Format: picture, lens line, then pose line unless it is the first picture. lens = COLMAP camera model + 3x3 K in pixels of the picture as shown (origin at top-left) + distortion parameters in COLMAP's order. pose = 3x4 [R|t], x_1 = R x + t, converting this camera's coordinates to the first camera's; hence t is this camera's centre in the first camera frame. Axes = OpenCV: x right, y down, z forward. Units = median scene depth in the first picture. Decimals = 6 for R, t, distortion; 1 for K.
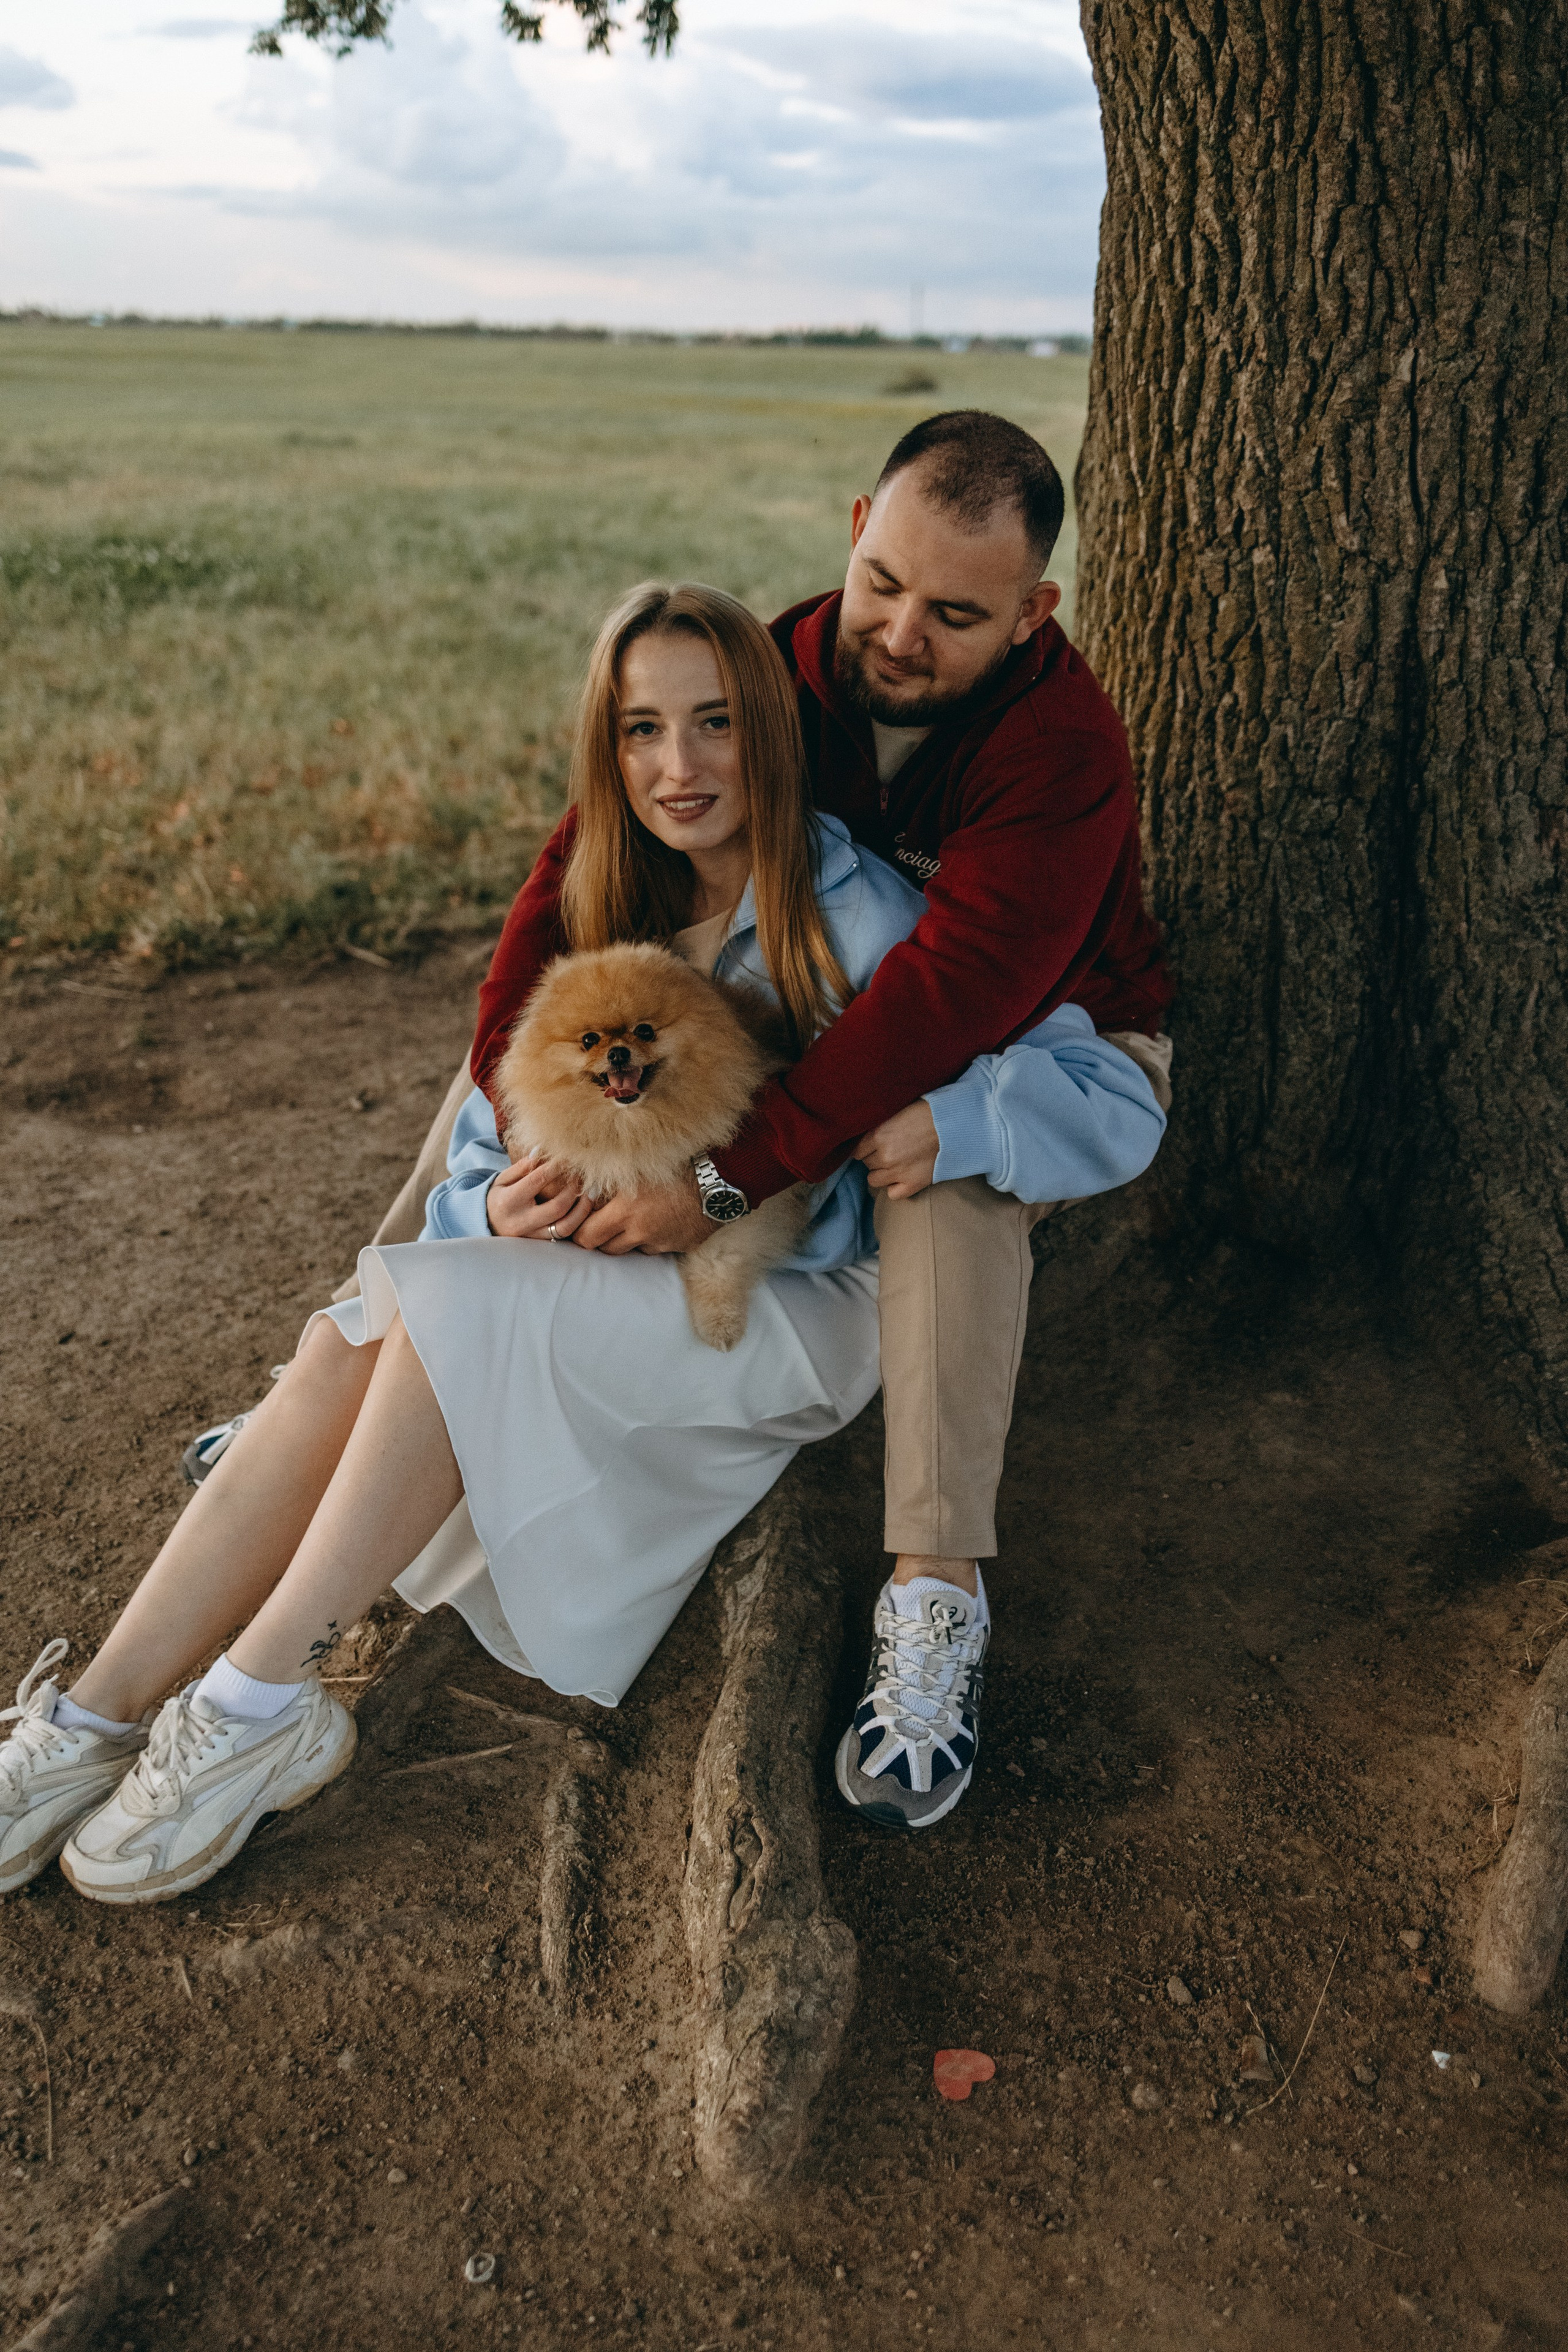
lens RADIAL K [[2444.7, 0, 766.5], [0, 2444.7, 1240.9], [0, 0, 1]] dist [0.020930, 0.003282]
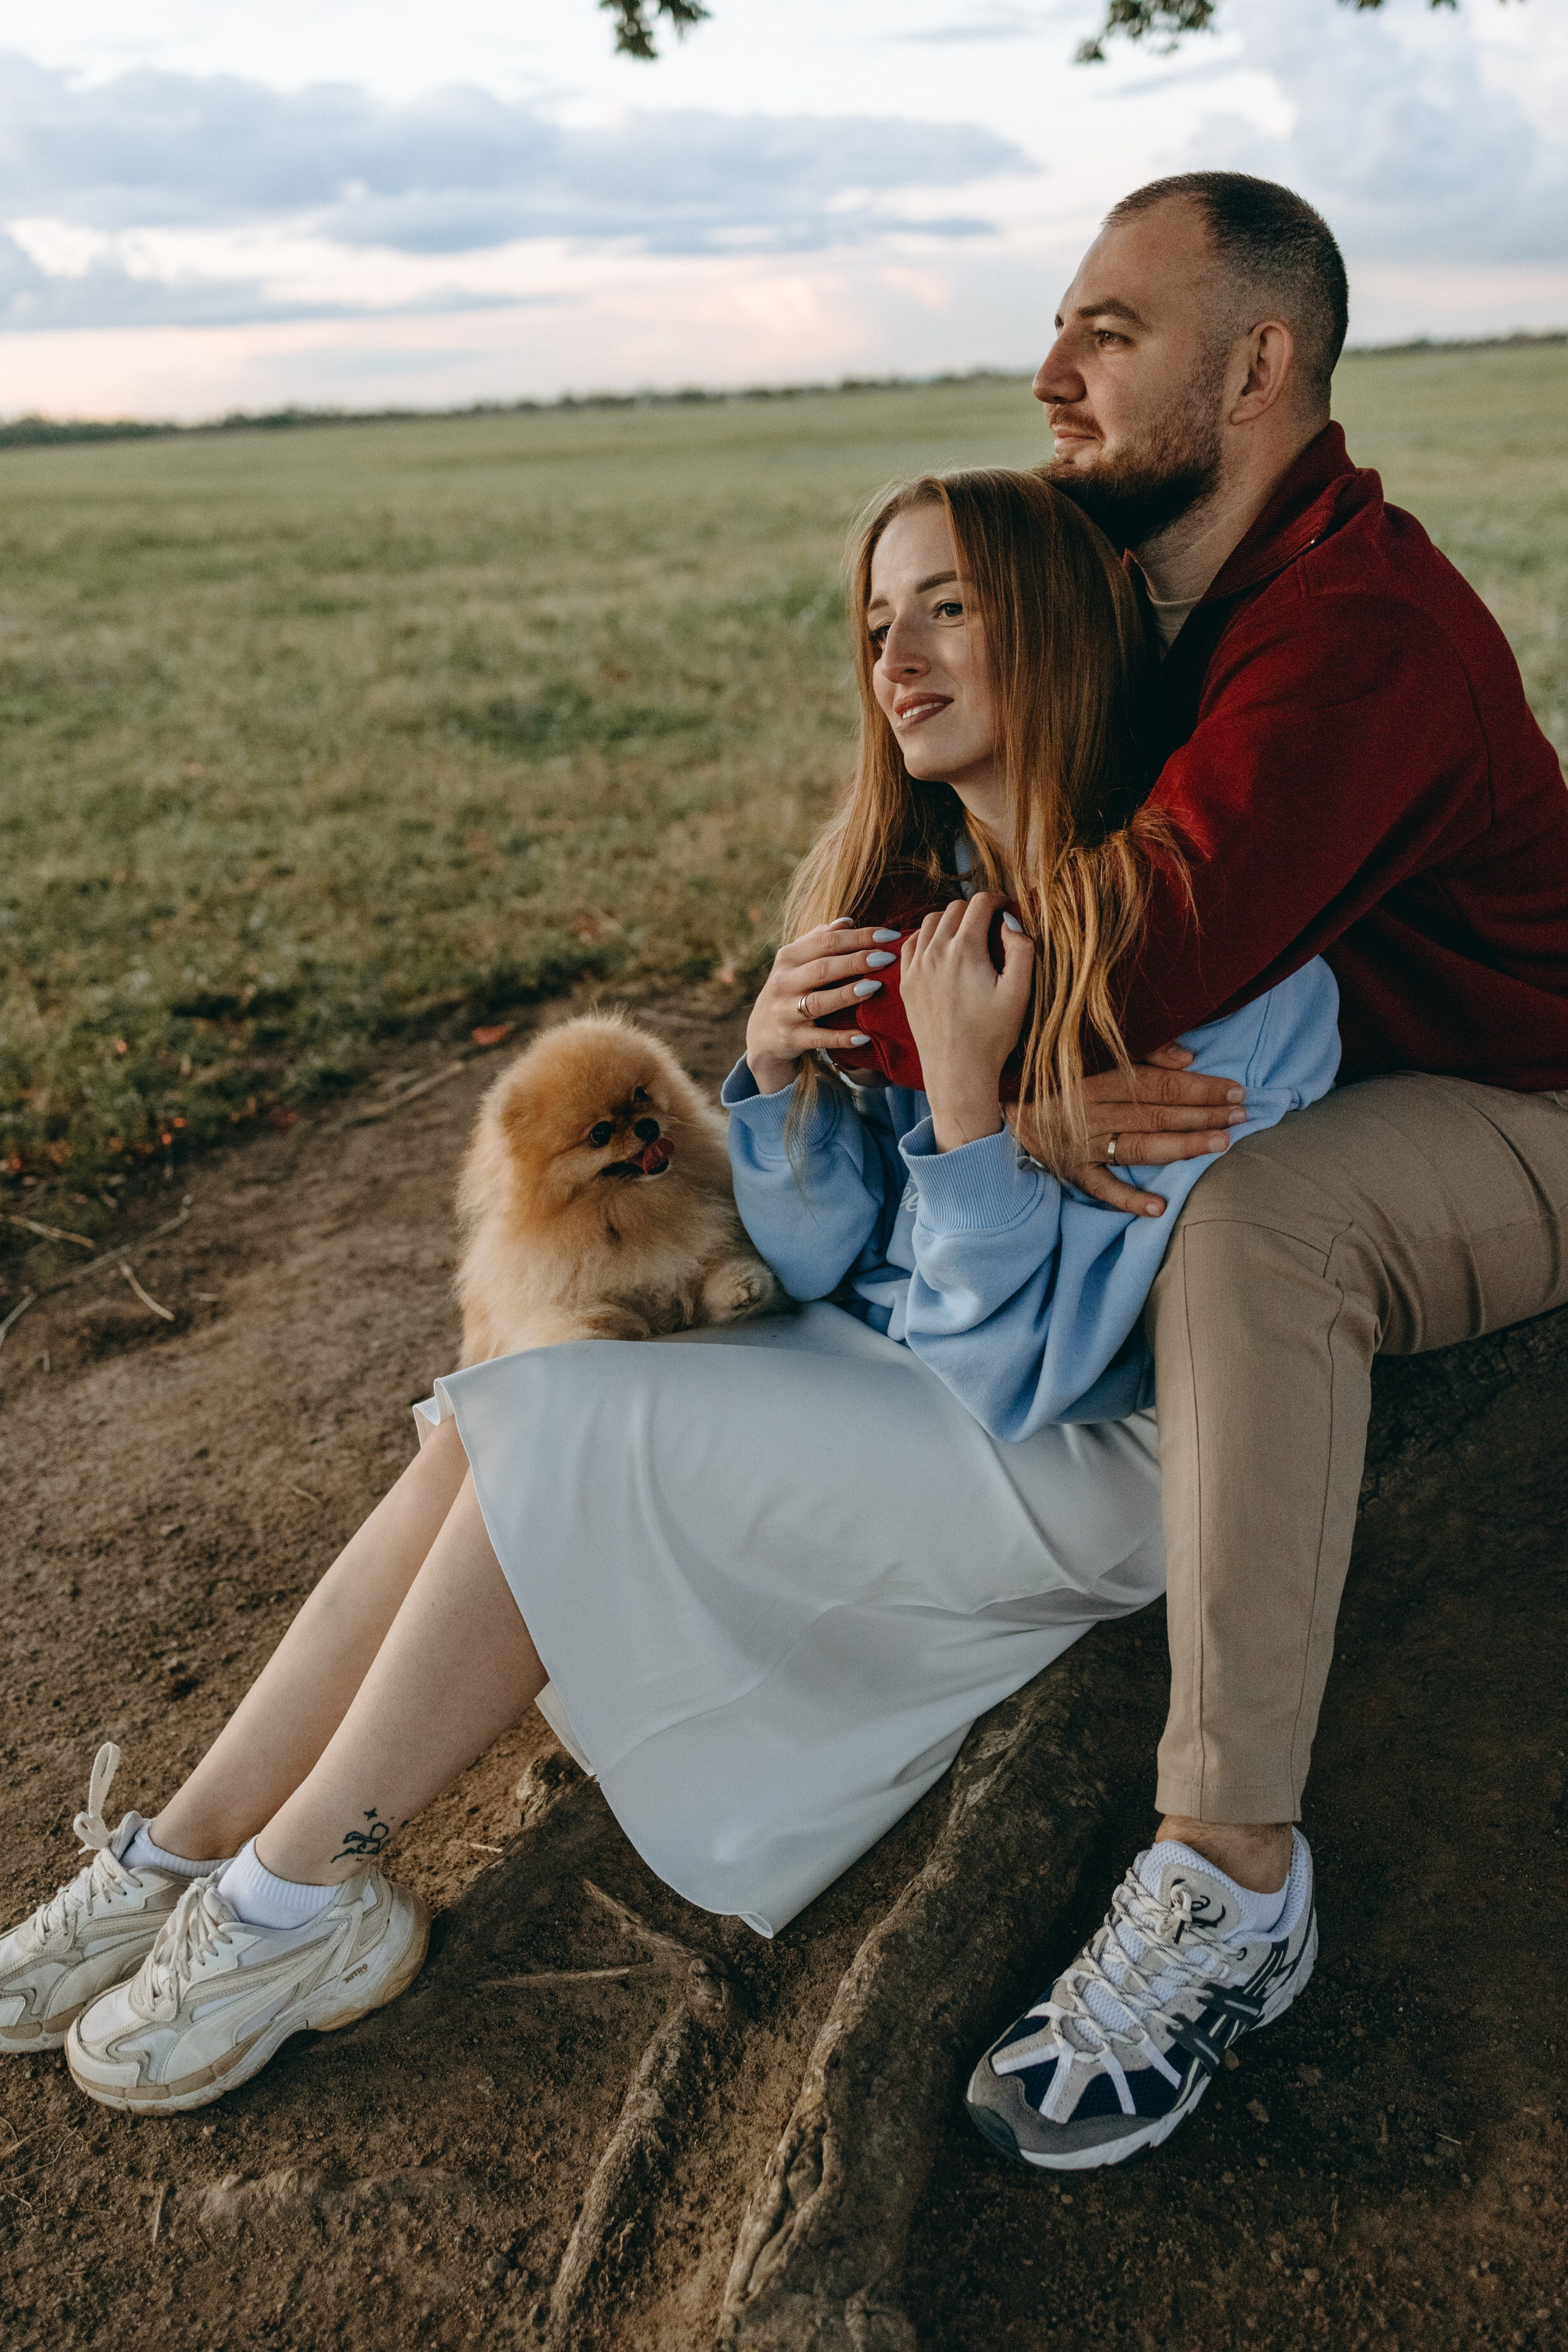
lens RADIAL K [[2502.8, 0, 741.0], [0, 2502.8, 1204.5], [0, 0, 1]] dist [0.008233, 0.018670]
pose [[0.934108, 0.037903, -0.354972, 0.170236], [-0.049030, 0.998546, -0.022400, -0.019357], [0.353607, 0.038328, 0.934609, 0.205487]]
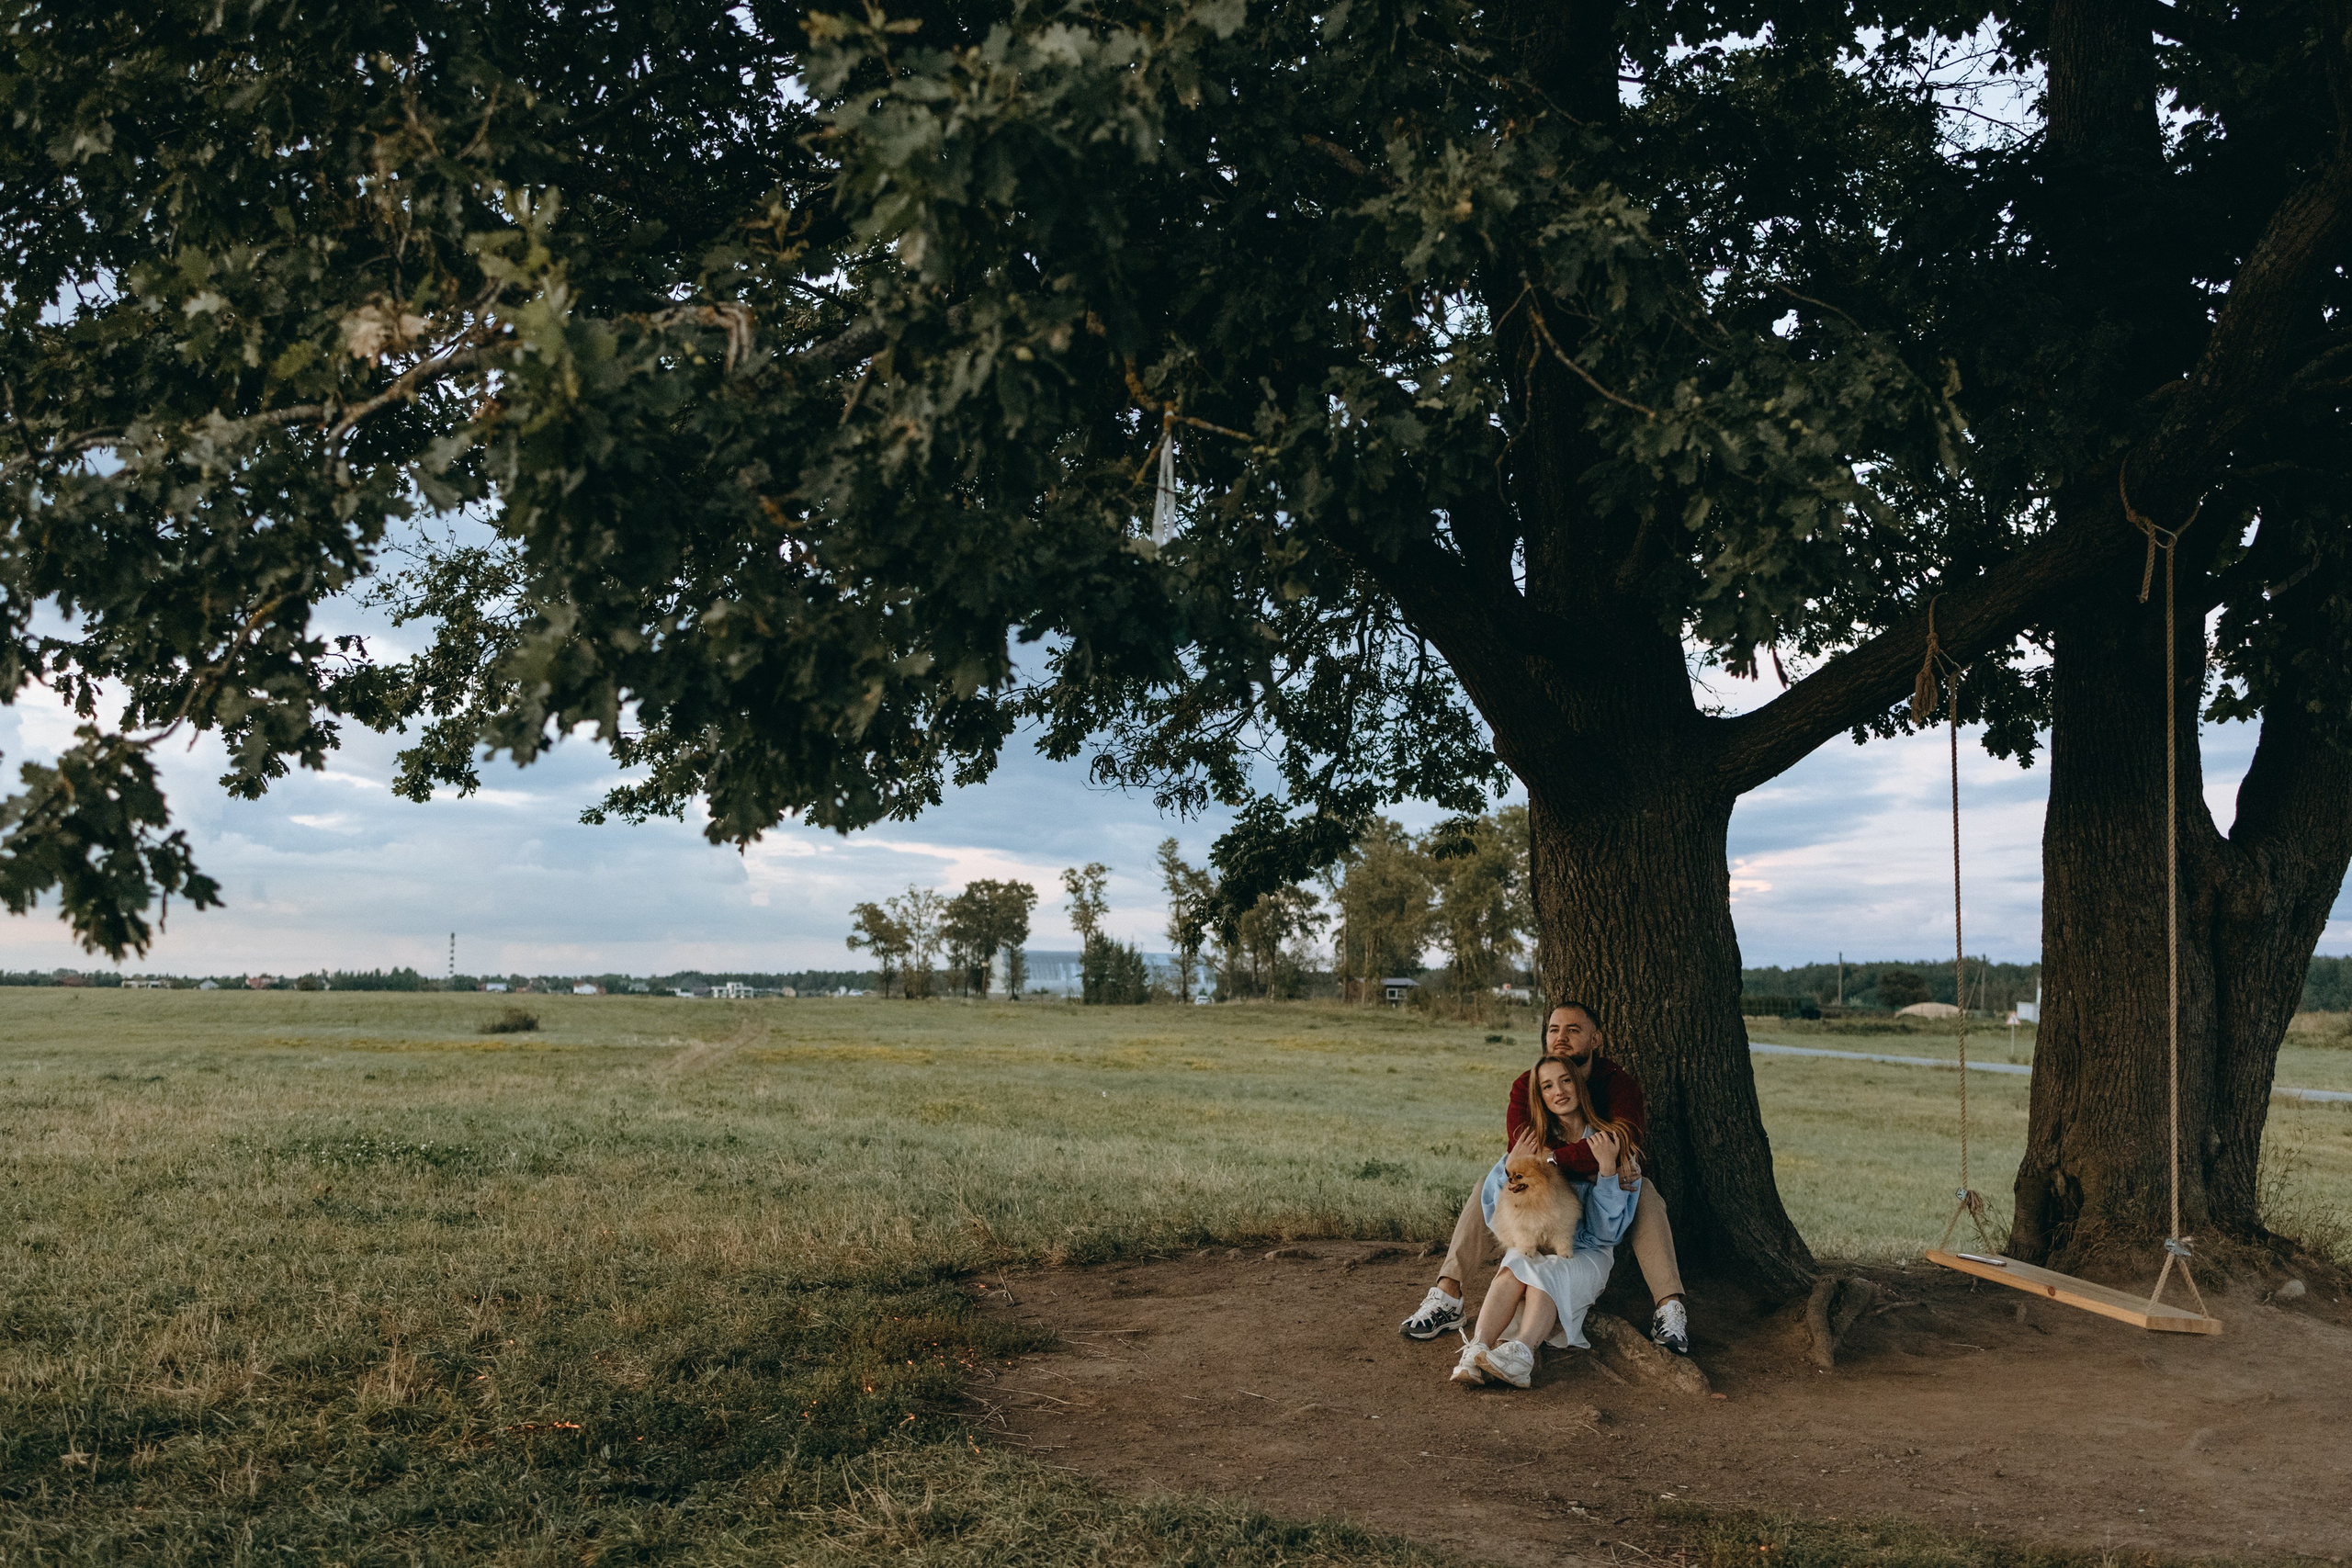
lens RADIAL K [[2417.8, 0, 1176.0], [0, 2417.8, 784.0], [0, 0, 1]] dist [0.087431, 0.016130]
pose [[0.941551, 0.021091, 0.336210, -1.638715], [0.121563, 0.909518, -0.397492, 0.690422], [-0.314173, 0.415129, 0.853793, -1.980797]]
